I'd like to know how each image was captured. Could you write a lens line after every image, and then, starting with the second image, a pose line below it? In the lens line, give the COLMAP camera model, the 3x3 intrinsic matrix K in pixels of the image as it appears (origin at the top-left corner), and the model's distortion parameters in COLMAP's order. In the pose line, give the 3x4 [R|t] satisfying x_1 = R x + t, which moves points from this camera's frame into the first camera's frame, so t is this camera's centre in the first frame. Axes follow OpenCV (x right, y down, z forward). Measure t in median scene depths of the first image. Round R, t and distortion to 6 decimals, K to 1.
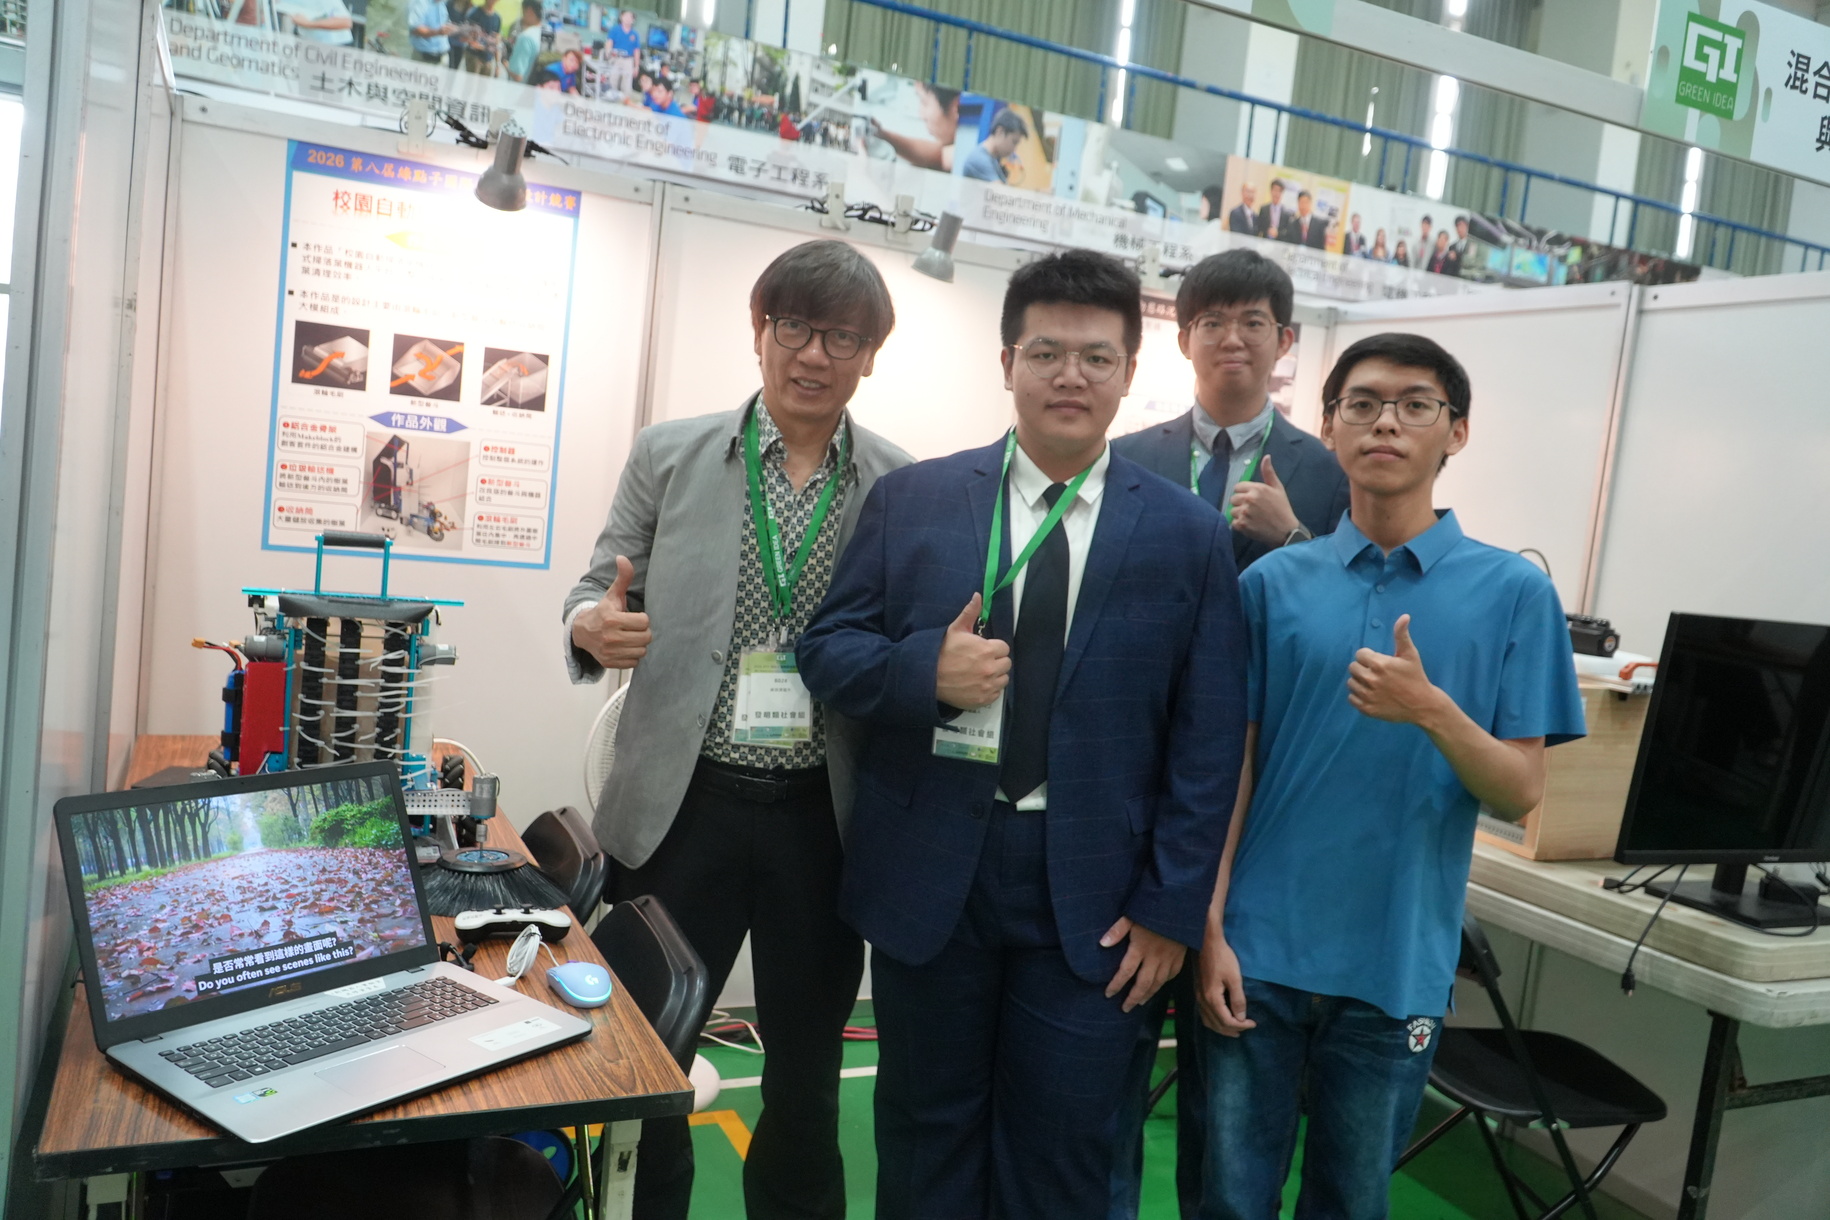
lens RADIAL K [[1451.2, 0, 906.3], [0, 1451.2, 590.5], [0, 0, 1]] dist [-0.009246, -0.001639]
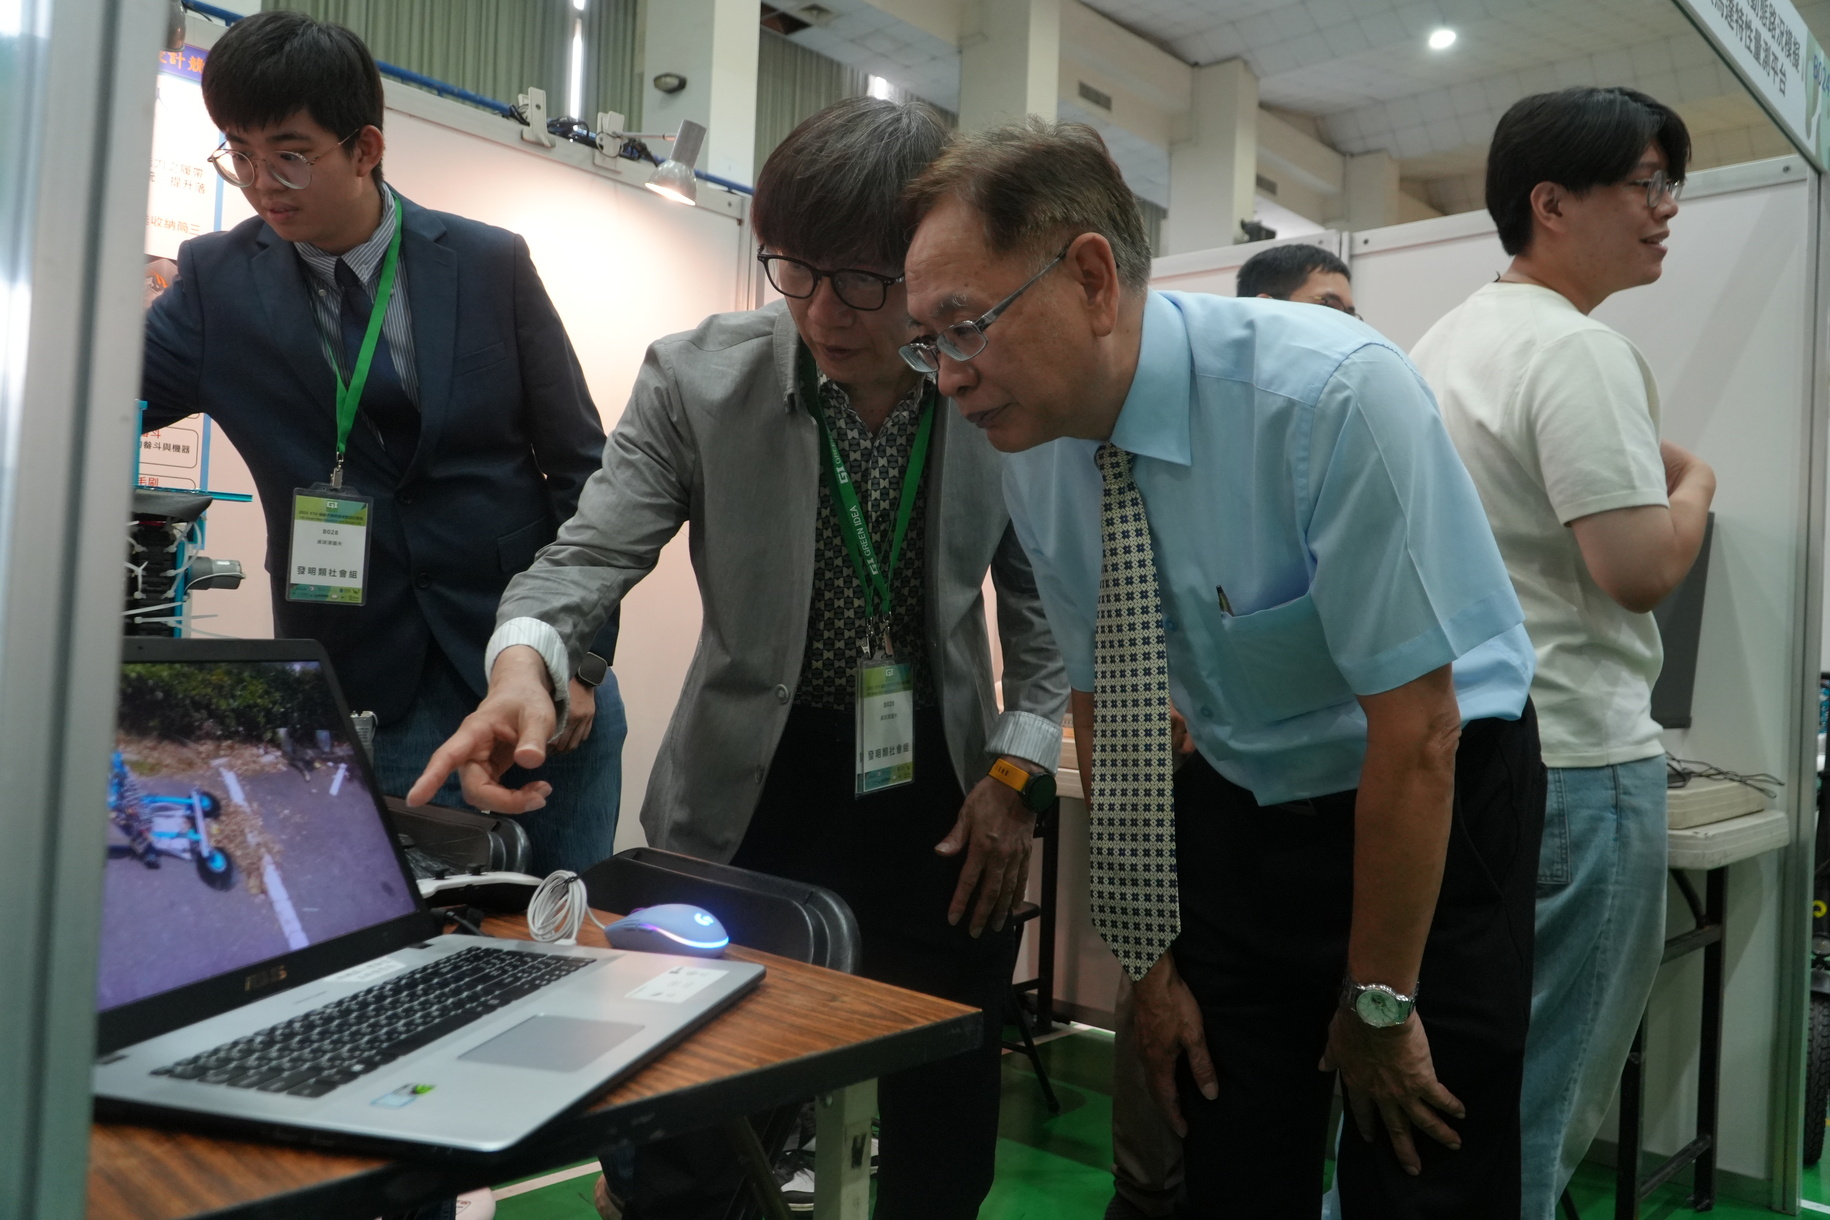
lens RADIAL K [[1458.3, 0, 915.0], [0, 1458.3, 610.0], [0, 0, 1]] dist [0.009856, 0.008614]
pose [[0.925209, -0.059609, 0.374746, -0.339094], [0.084485, 0.995155, -0.050290, 0.152291], [-0.369932, 0.078190, 0.925763, 0.291096]]
